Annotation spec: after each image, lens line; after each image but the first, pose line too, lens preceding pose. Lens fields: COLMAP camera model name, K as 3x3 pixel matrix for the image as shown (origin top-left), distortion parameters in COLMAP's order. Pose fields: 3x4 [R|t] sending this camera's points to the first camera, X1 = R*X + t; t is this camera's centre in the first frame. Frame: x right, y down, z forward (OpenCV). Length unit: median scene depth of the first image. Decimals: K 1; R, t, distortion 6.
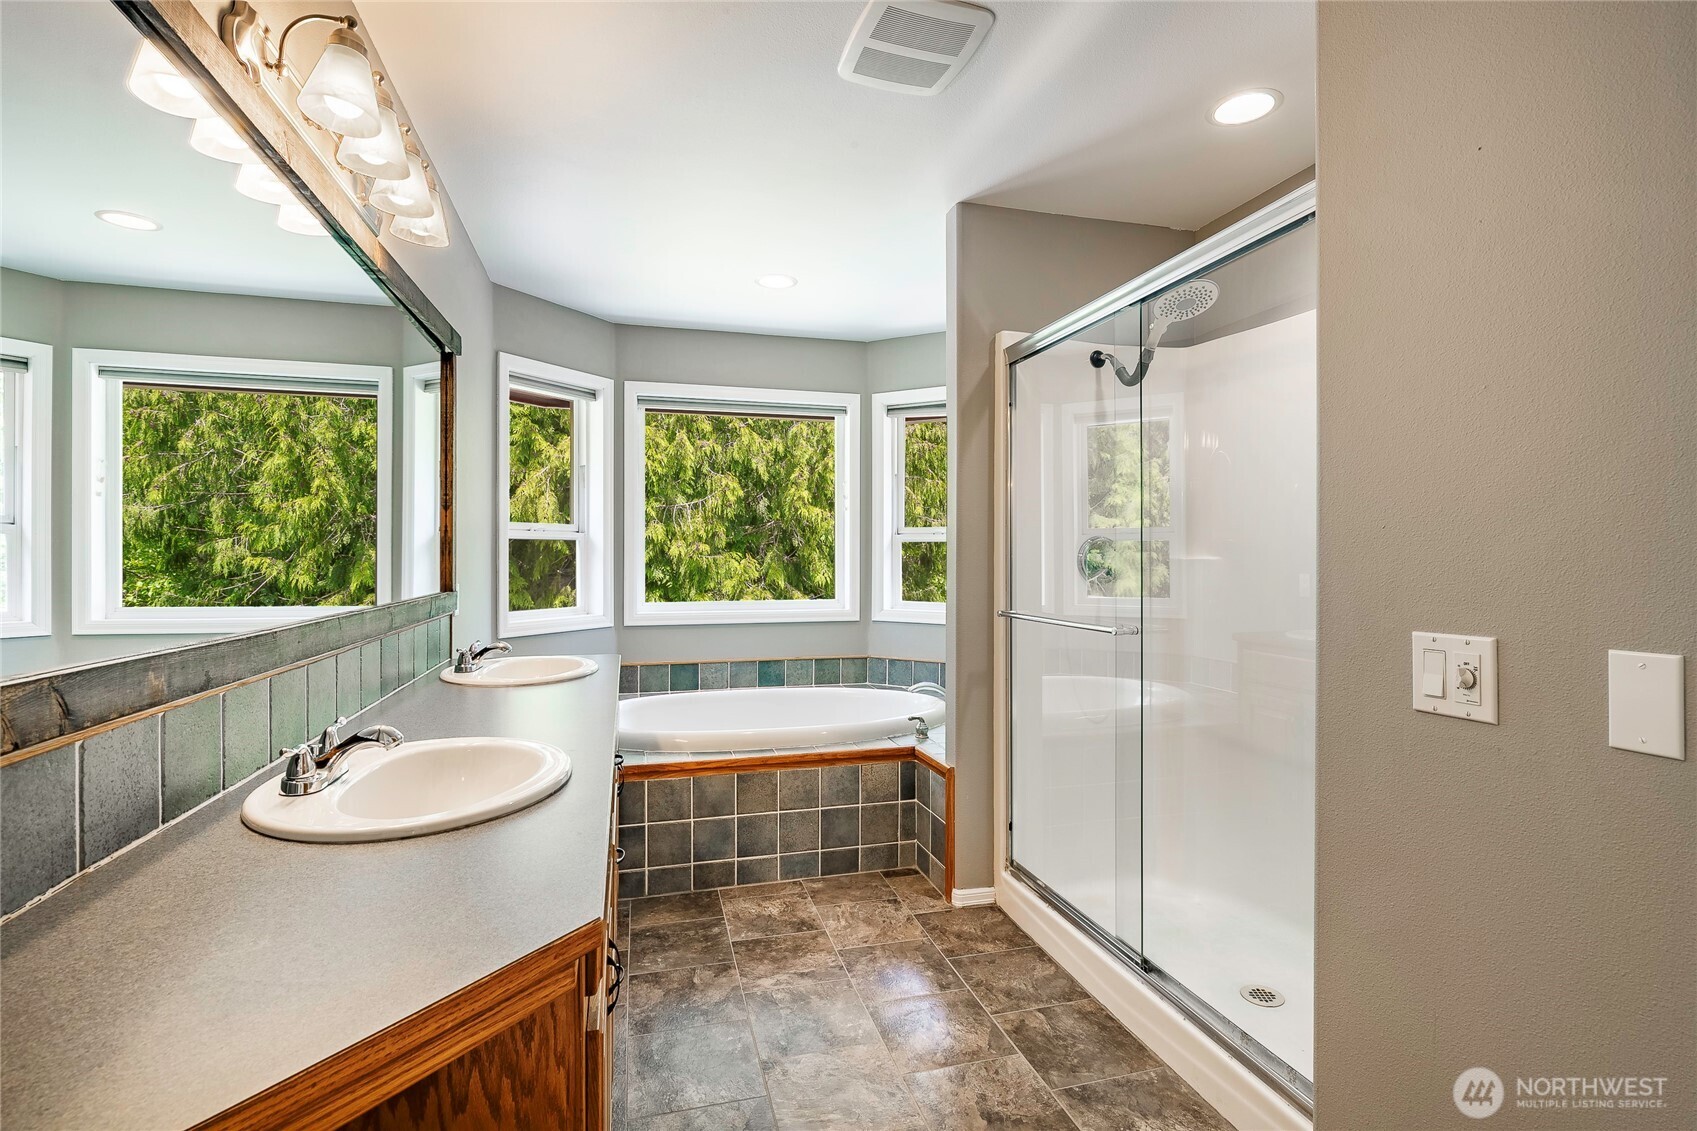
lens RADIAL K [[798.5, 0, 848.5], [0, 798.5, 565.5], [0, 0, 1]] dist [0.000412, 0.000009]
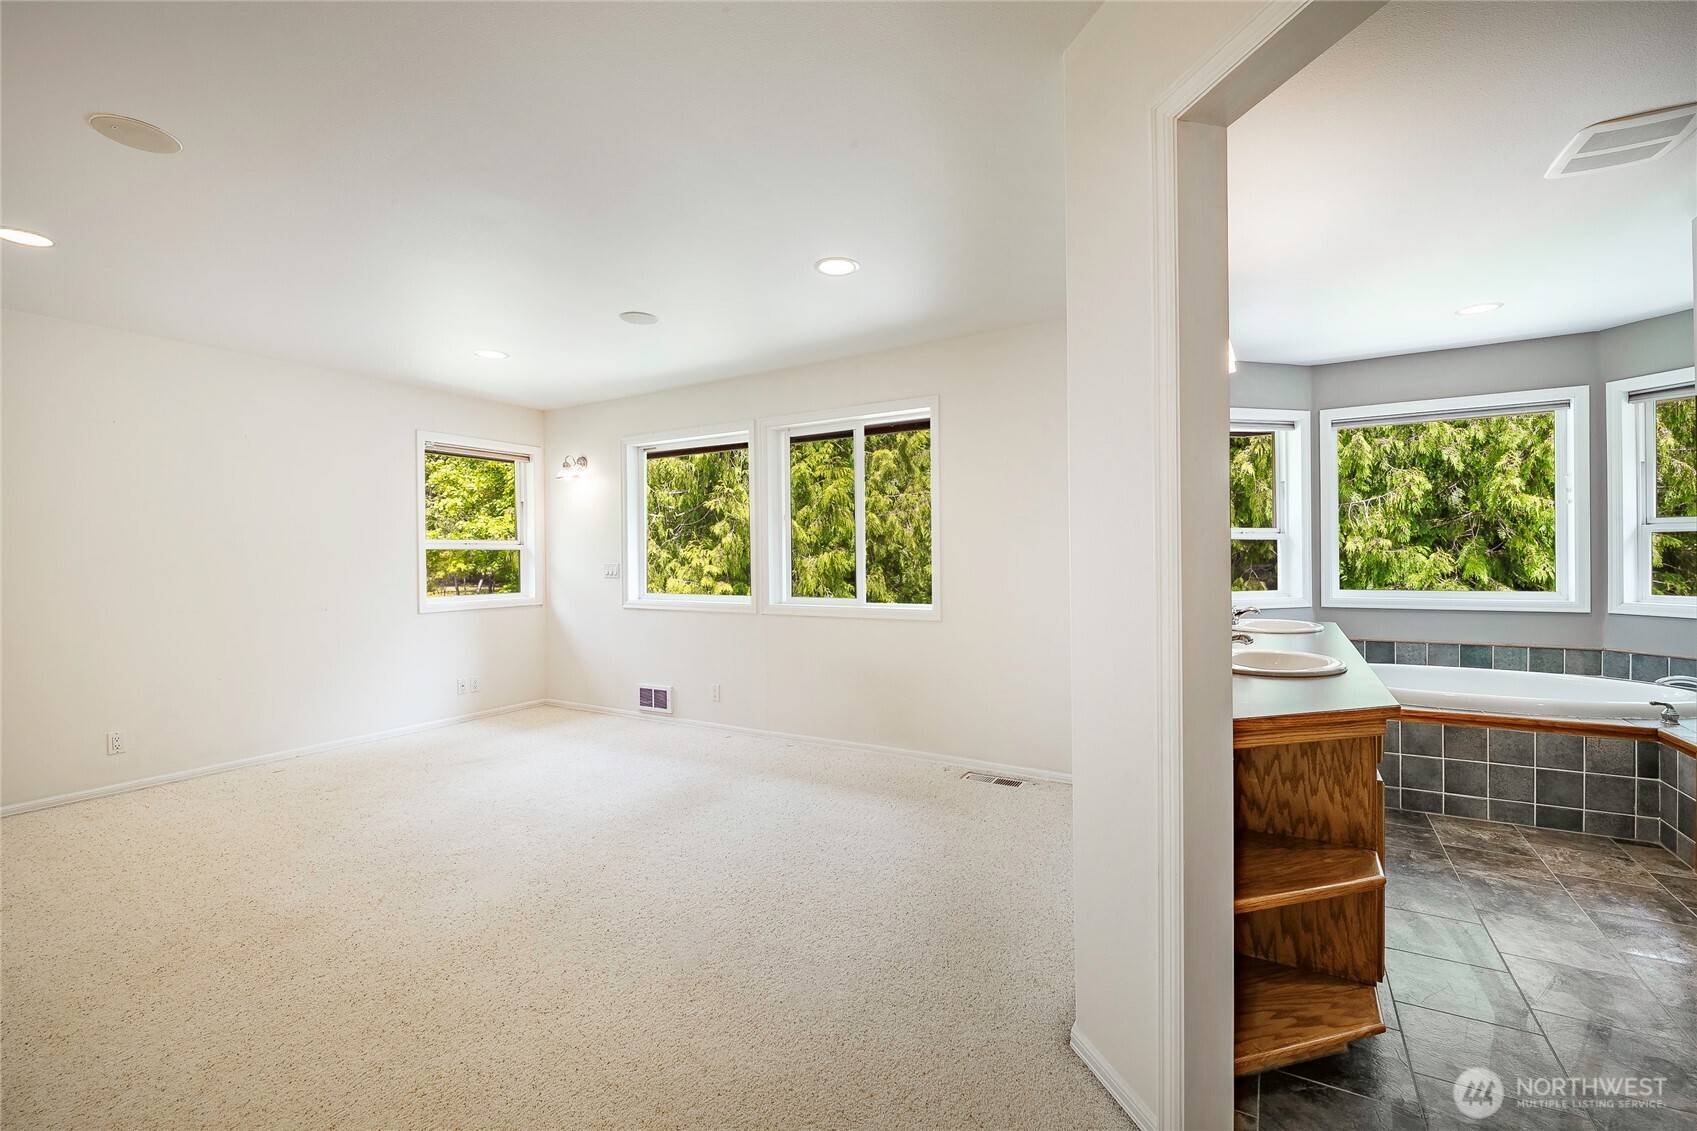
lens RADIAL K [[713.6, 0, 852.8], [0, 713.6, 560.1], [0, 0, 1]] dist [-0.010505, -0.000770]
pose [[0.690611, -0.006261, -0.723199, 0.009753], [0.004095, 0.999980, -0.004746, 0.002565], [0.723215, 0.000316, 0.690623, -0.182793]]
